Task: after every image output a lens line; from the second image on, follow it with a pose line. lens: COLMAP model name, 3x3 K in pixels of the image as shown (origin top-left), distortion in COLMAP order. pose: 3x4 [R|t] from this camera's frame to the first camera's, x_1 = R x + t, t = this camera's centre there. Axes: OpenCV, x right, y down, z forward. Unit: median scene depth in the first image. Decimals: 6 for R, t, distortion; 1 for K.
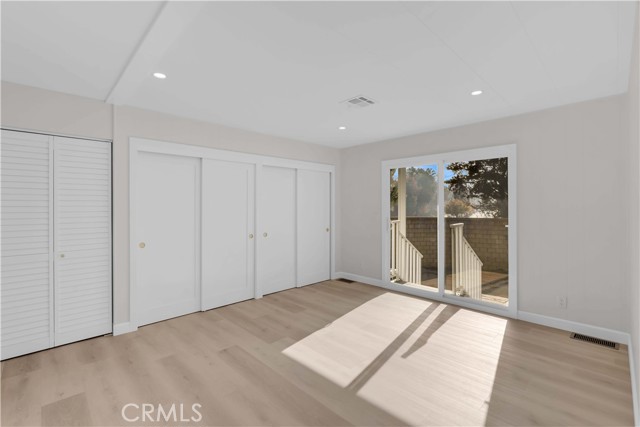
lens RADIAL K [[293.1, 0, 320.4], [0, 293.1, 213.2], [0, 0, 1]] dist [0.000953, 0.000397]
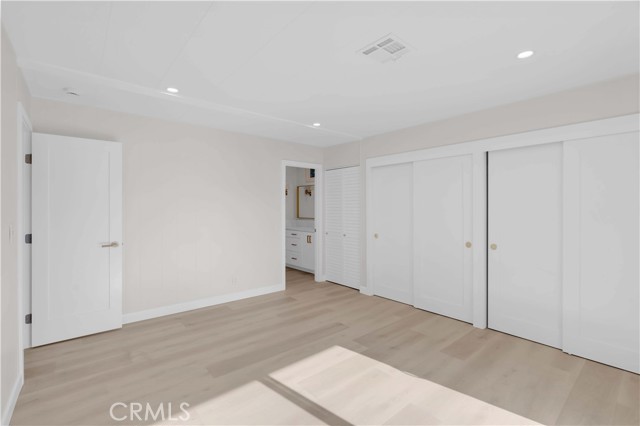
lens RADIAL K [[293.1, 0, 320.6], [0, 293.1, 207.8], [0, 0, 1]] dist [0.000953, 0.000397]
pose [[-0.076286, 0.002870, -0.997082, 0.802980], [-0.023213, 0.999720, 0.004654, -0.022115], [0.996816, 0.023501, -0.076198, 0.884494]]
